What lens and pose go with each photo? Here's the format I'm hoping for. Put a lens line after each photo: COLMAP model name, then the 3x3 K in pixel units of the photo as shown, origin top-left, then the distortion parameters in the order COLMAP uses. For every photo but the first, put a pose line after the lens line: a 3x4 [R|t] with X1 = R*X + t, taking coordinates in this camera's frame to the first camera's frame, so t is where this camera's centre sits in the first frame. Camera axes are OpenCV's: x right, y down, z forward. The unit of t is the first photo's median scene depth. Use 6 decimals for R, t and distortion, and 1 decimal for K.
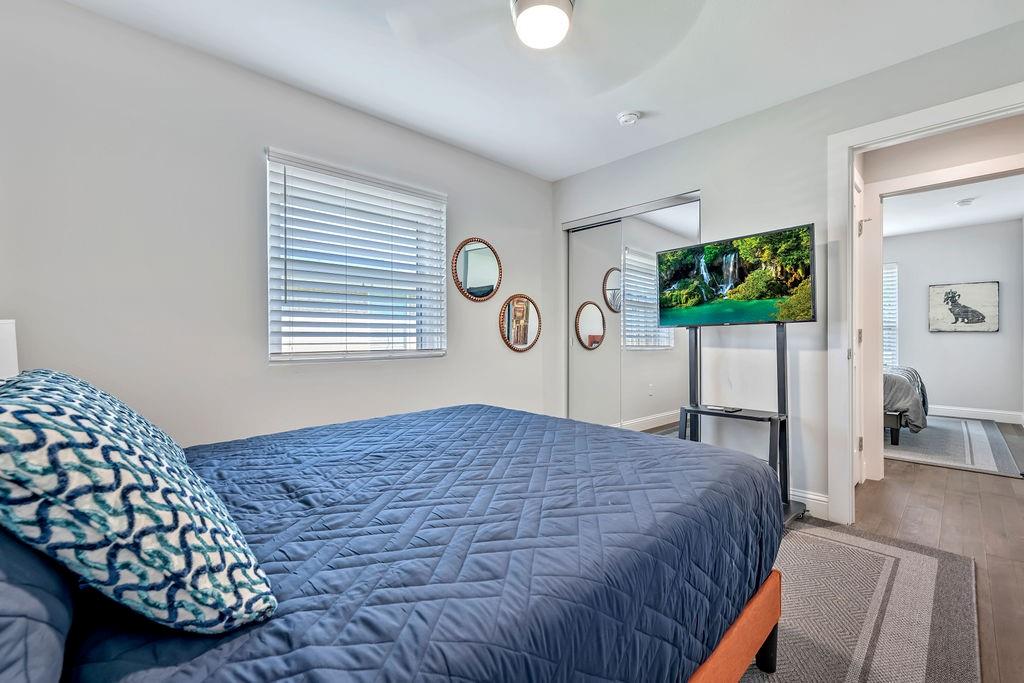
lens RADIAL K [[436.5, 0, 528.8], [0, 436.5, 337.1], [0, 0, 1]] dist [-0.001364, -0.000504]
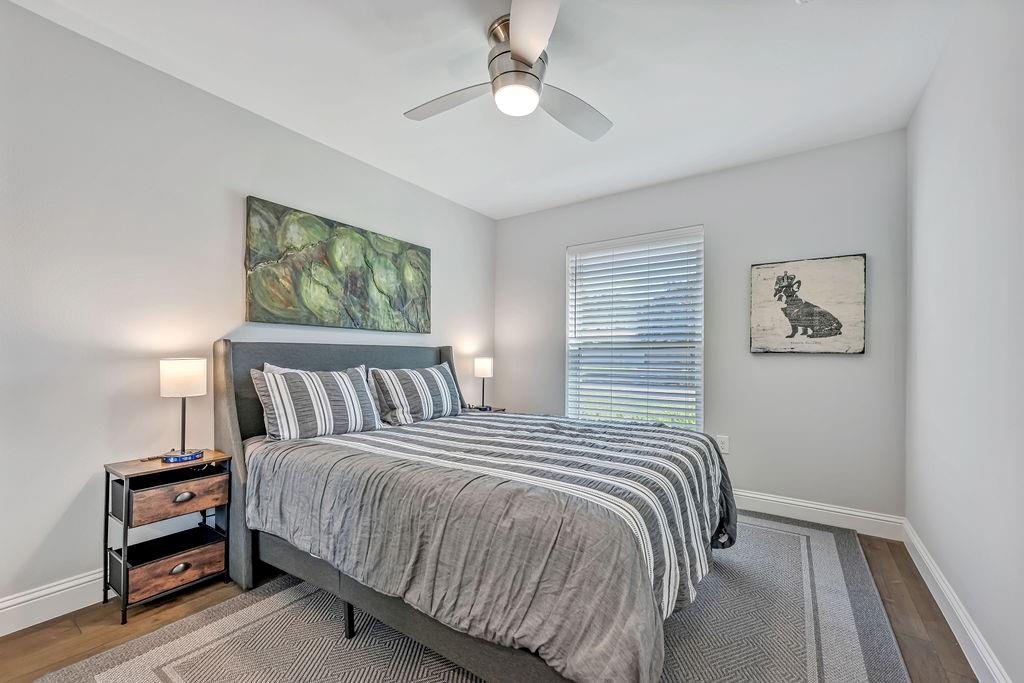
lens RADIAL K [[436.5, 0, 533.6], [0, 436.5, 359.1], [0, 0, 1]] dist [-0.001364, -0.000504]
pose [[0.973910, 0.005892, 0.226857, 0.569974], [-0.007199, 0.999962, 0.004933, -0.006122], [-0.226820, -0.006438, 0.973915, 0.572813]]
